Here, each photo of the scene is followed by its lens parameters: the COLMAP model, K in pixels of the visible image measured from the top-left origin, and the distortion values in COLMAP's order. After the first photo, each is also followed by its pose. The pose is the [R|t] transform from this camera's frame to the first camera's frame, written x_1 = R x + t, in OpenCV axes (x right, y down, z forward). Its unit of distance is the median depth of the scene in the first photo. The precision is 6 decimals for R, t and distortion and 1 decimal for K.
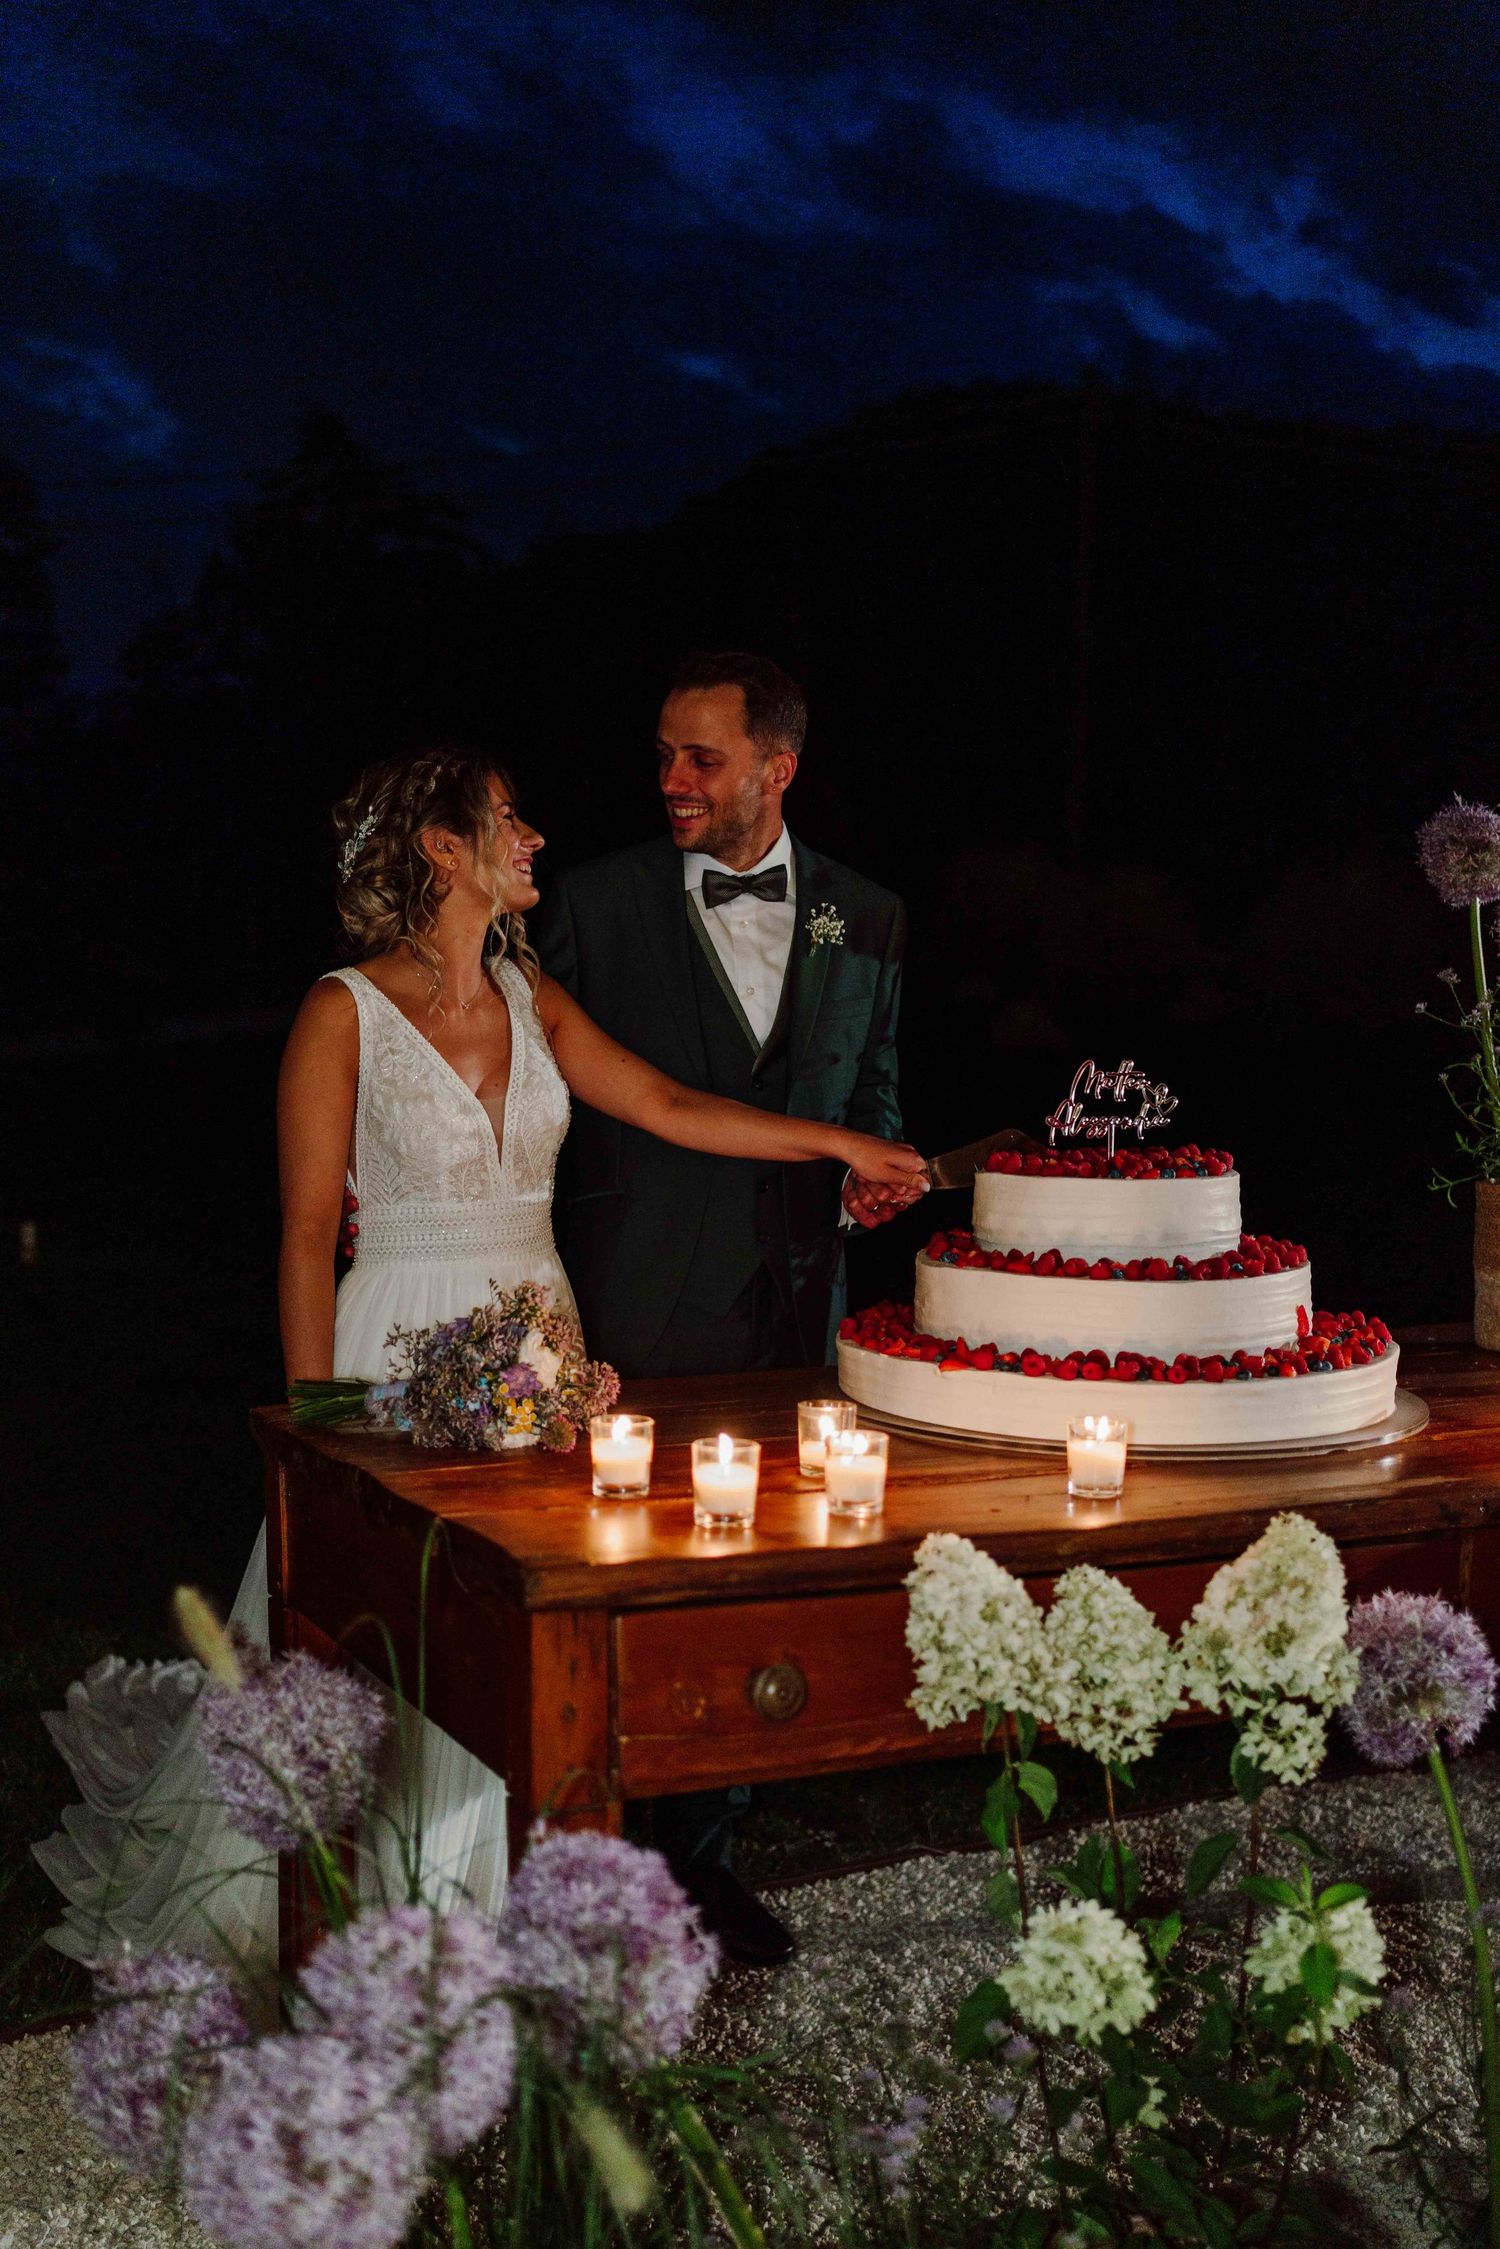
lens RADIAL K [[2275.4, 0, 750.0], [0, 2275.4, 1124.5], [0, 0, 1]] dist [0.031620, -0.012907]
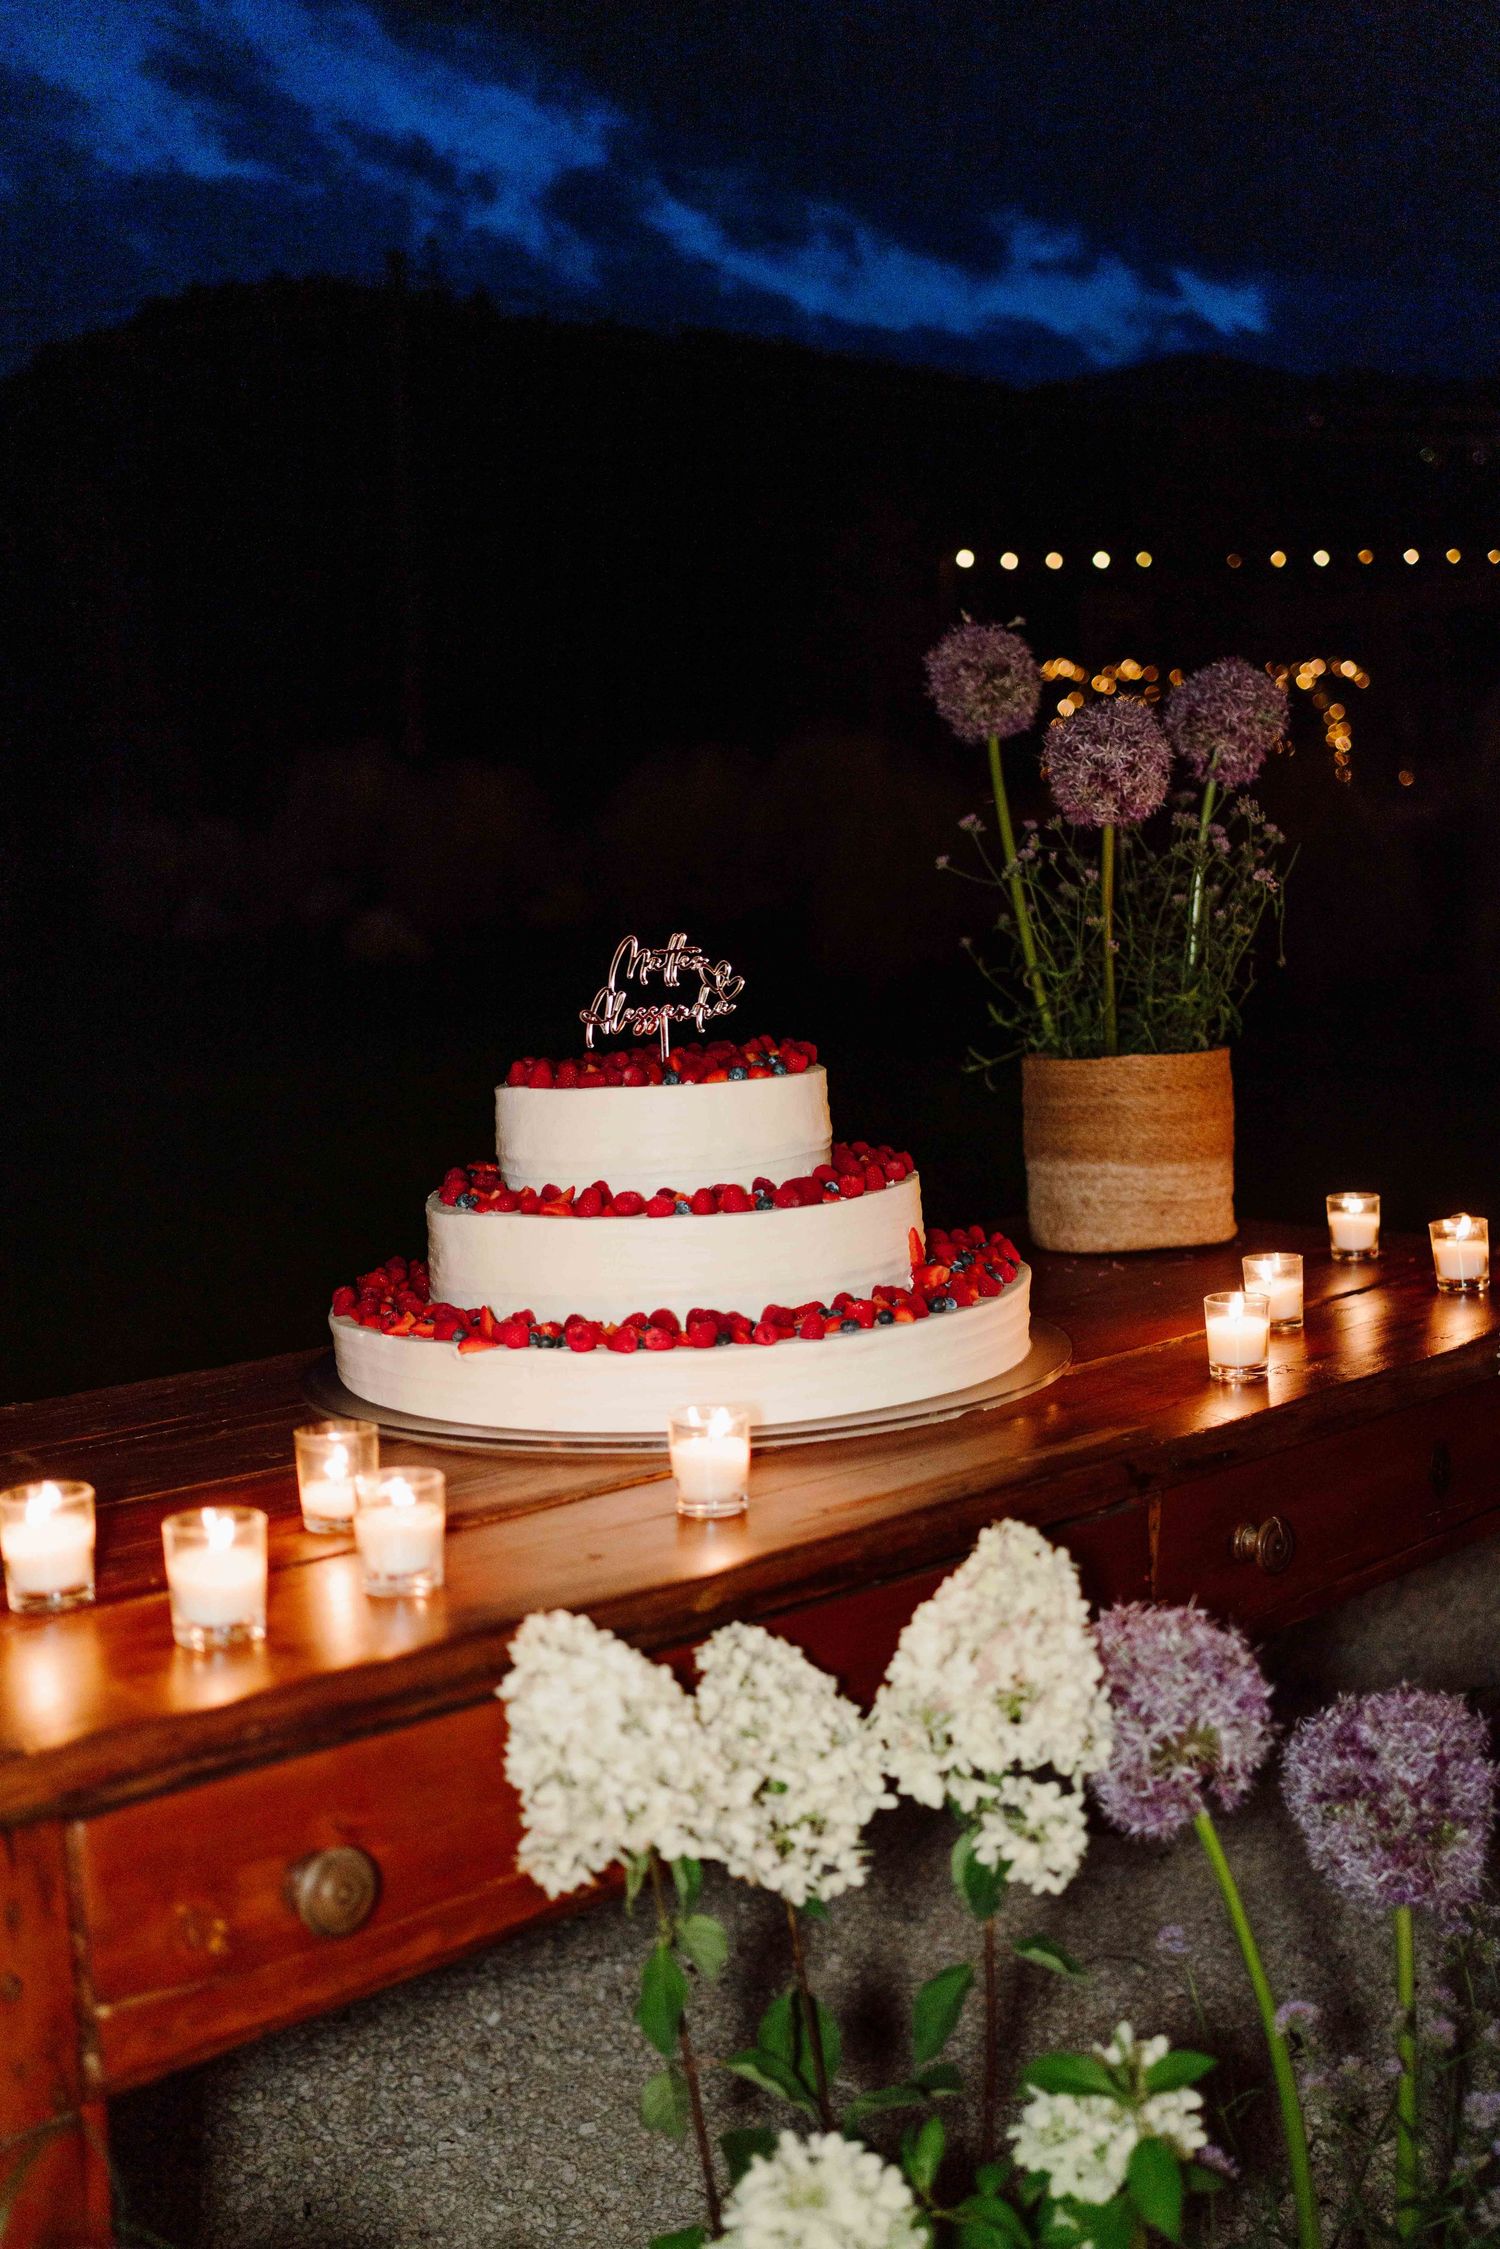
lens RADIAL K [[2275.4, 0, 750.0], [0, 2275.4, 1124.5], [0, 0, 1]] dist [0.031620, -0.012907]
pose [[0.957820, -0.075465, 0.277285, -0.038437], [0.063614, 0.996645, 0.051503, -0.001751], [-0.280241, -0.031691, 0.959406, 0.317263]]
